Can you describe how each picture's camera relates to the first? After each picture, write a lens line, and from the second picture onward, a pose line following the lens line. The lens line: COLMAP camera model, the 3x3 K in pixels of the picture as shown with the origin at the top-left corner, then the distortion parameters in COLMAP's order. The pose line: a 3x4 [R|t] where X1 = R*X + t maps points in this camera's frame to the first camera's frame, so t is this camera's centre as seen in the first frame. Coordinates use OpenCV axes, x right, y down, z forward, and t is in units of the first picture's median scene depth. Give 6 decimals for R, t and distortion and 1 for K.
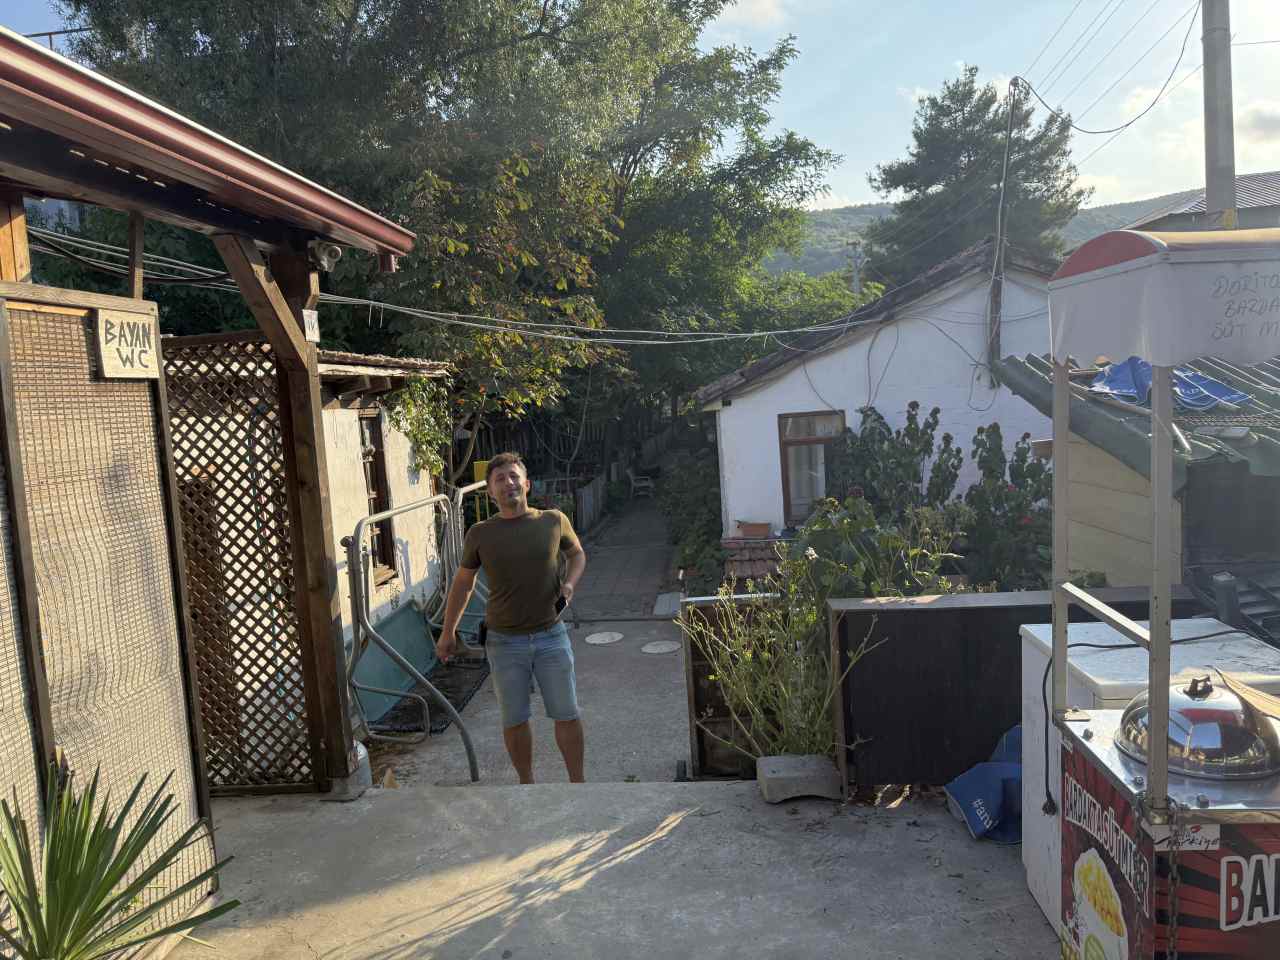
lens RADIAL K [[912.8, 0, 638.0], [0, 912.8, 481.9], [0, 0, 1]] dist [-0.000739, -0.006177]
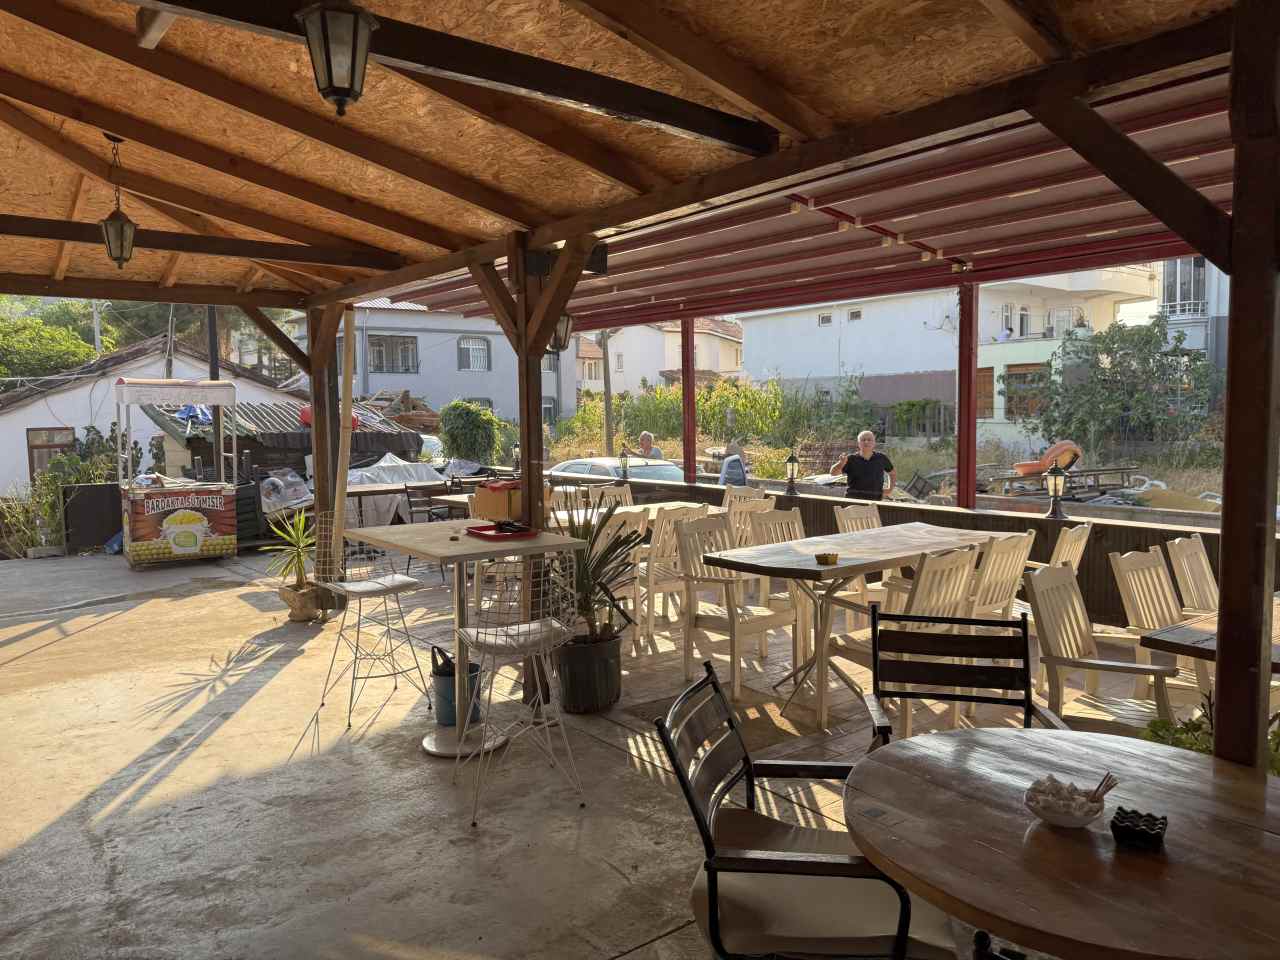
lens RADIAL K [[912.8, 0, 636.4], [0, 912.8, 482.3], [0, 0, 1]] dist [-0.000739, -0.006177]
pose [[0.725207, 0.002570, 0.688526, -0.175773], [0.030083, 0.998920, -0.035413, 0.113272], [-0.687874, 0.046395, 0.724346, -0.914450]]
